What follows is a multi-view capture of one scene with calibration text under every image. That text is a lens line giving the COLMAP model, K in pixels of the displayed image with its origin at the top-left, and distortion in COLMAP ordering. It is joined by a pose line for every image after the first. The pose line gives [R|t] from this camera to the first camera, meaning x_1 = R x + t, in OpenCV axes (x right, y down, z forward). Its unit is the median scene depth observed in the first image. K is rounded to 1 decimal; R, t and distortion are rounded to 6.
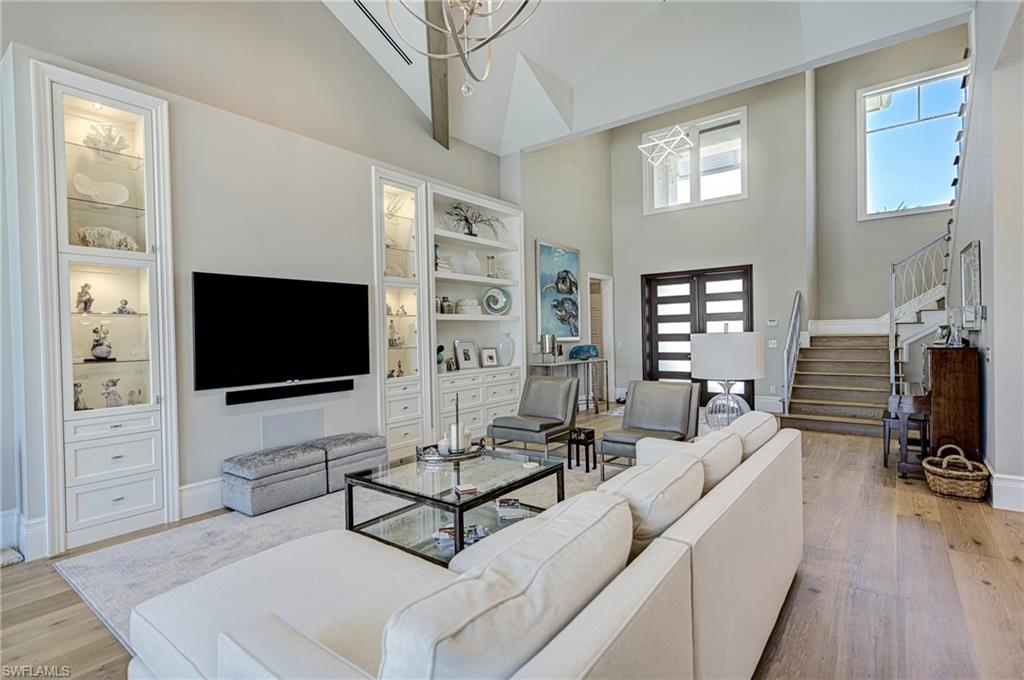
lens RADIAL K [[502.8, 0, 512.0], [0, 502.8, 340.0], [0, 0, 1]] dist [-0.001909, 0.000673]
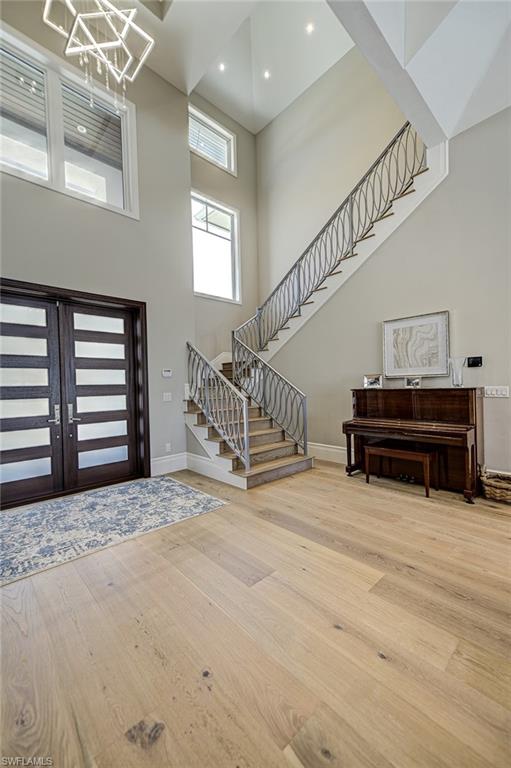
lens RADIAL K [[311.2, 0, 256.3], [0, 311.2, 389.3], [0, 0, 1]] dist [0.020912, -0.000467]
pose [[0.162681, 0.006324, 0.986658, 0.001916], [0.028554, 0.999530, -0.011114, 0.003376], [-0.986265, 0.029981, 0.162424, 0.859248]]
